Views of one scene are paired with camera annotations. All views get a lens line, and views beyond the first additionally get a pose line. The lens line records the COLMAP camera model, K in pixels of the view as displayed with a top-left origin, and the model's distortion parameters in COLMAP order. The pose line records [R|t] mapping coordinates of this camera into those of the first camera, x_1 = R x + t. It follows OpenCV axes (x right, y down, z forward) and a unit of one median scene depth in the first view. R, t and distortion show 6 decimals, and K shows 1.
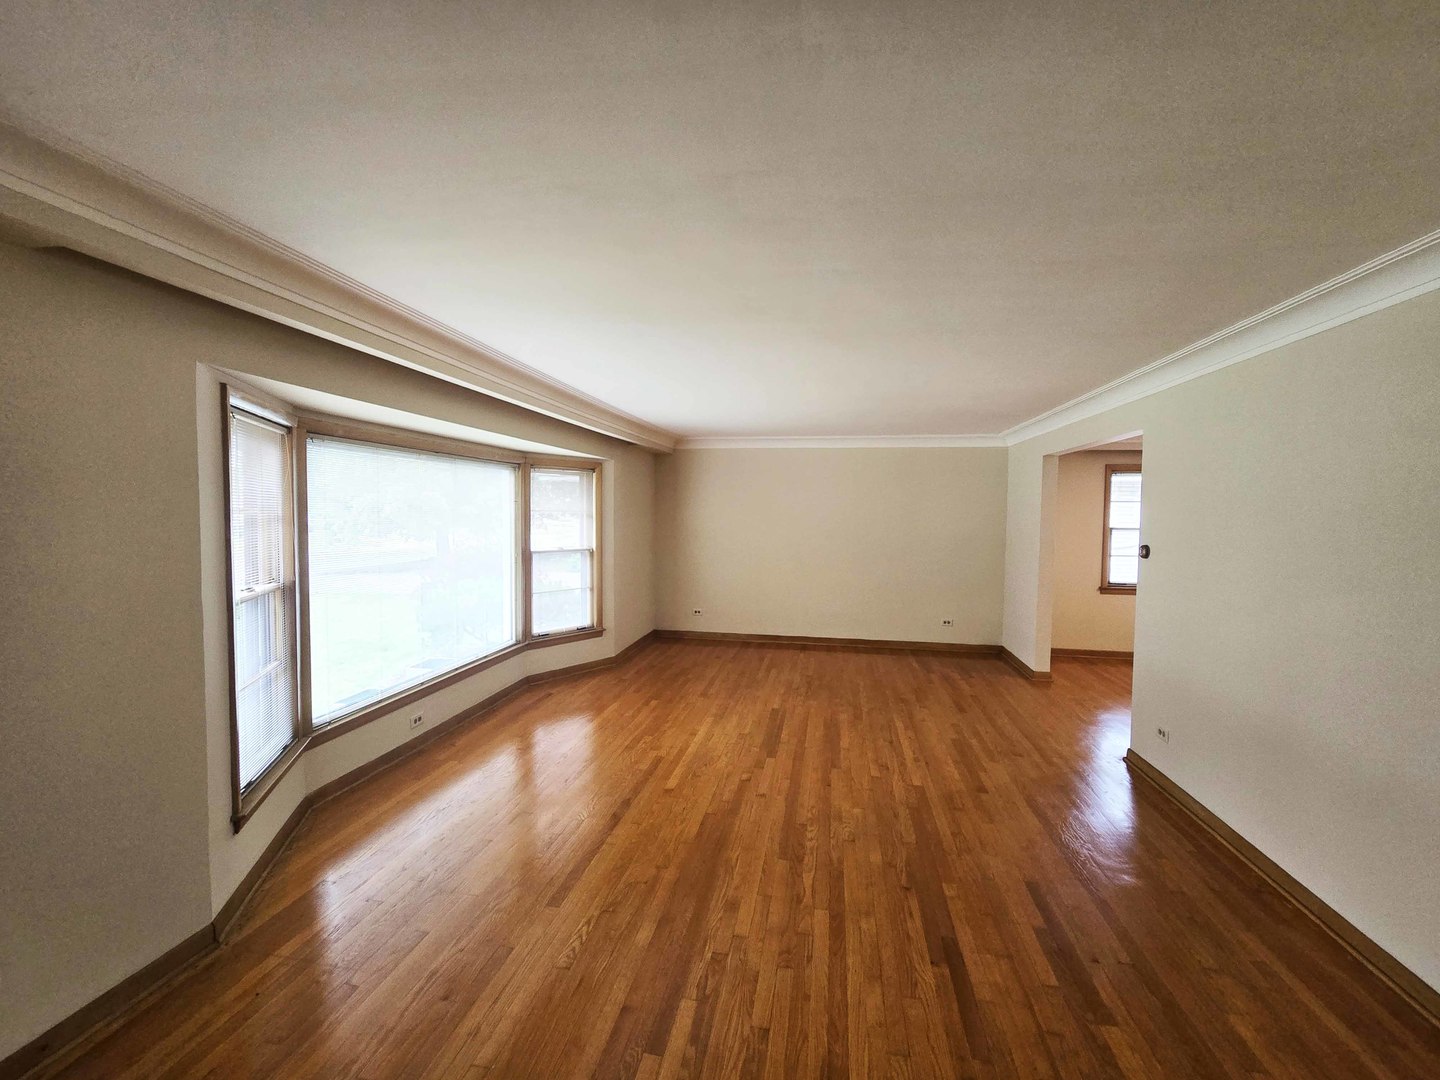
lens RADIAL K [[602.8, 0, 720.7], [0, 602.8, 537.2], [0, 0, 1]] dist [-0.002412, 0.001212]
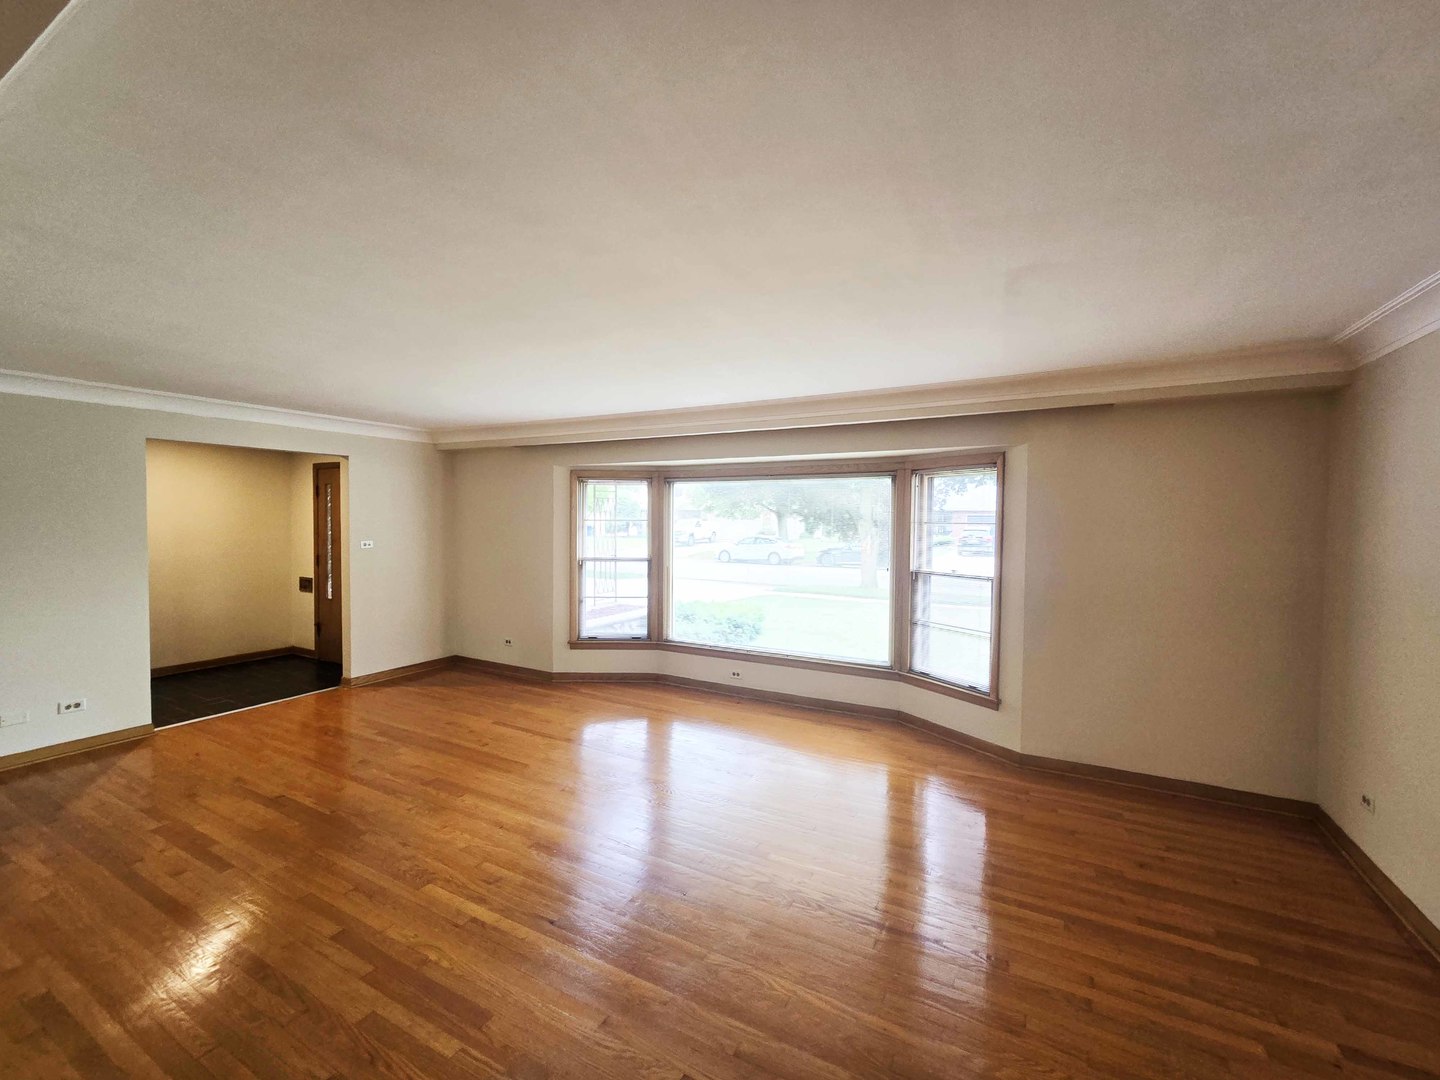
lens RADIAL K [[602.8, 0, 723.5], [0, 602.8, 540.0], [0, 0, 1]] dist [-0.002412, 0.001212]
pose [[-0.303569, 0.019534, -0.952609, 1.046165], [-0.056596, 0.997655, 0.038493, -0.067846], [0.951127, 0.065599, -0.301752, 1.776266]]
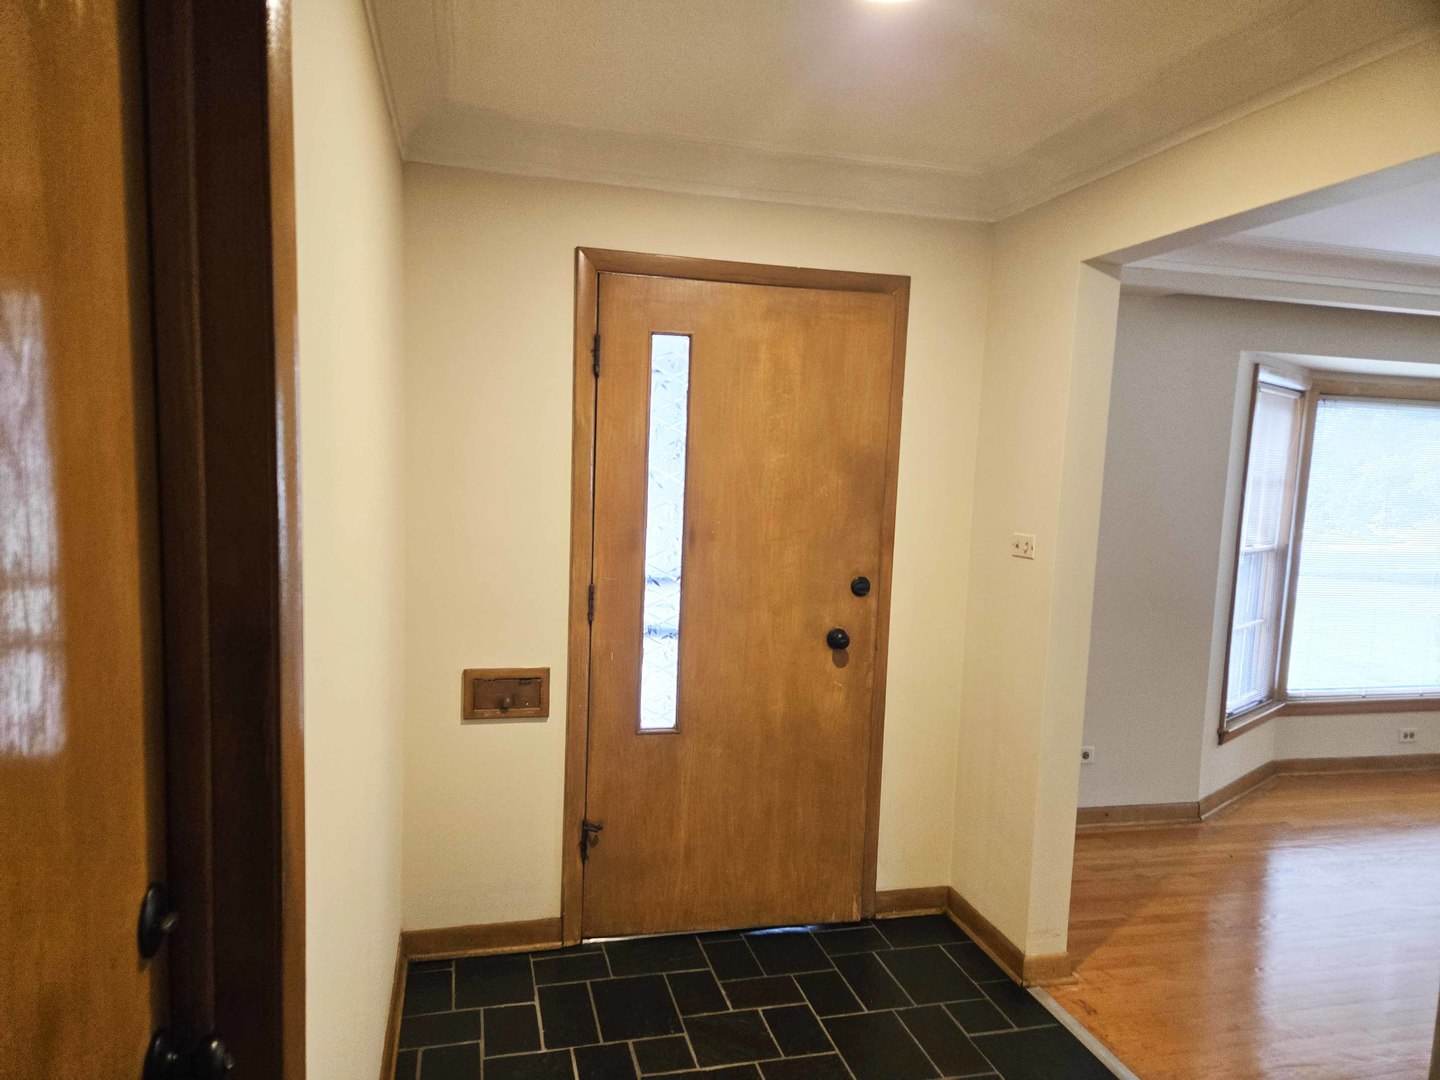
lens RADIAL K [[963.2, 0, 714.8], [0, 963.2, 541.6], [0, 0, 1]] dist [0.038849, -0.000448]
pose [[0.426977, 0.098562, -0.898875, 0.350156], [-0.081082, 0.994211, 0.070501, 0.031194], [0.900620, 0.042780, 0.432496, -0.570485]]
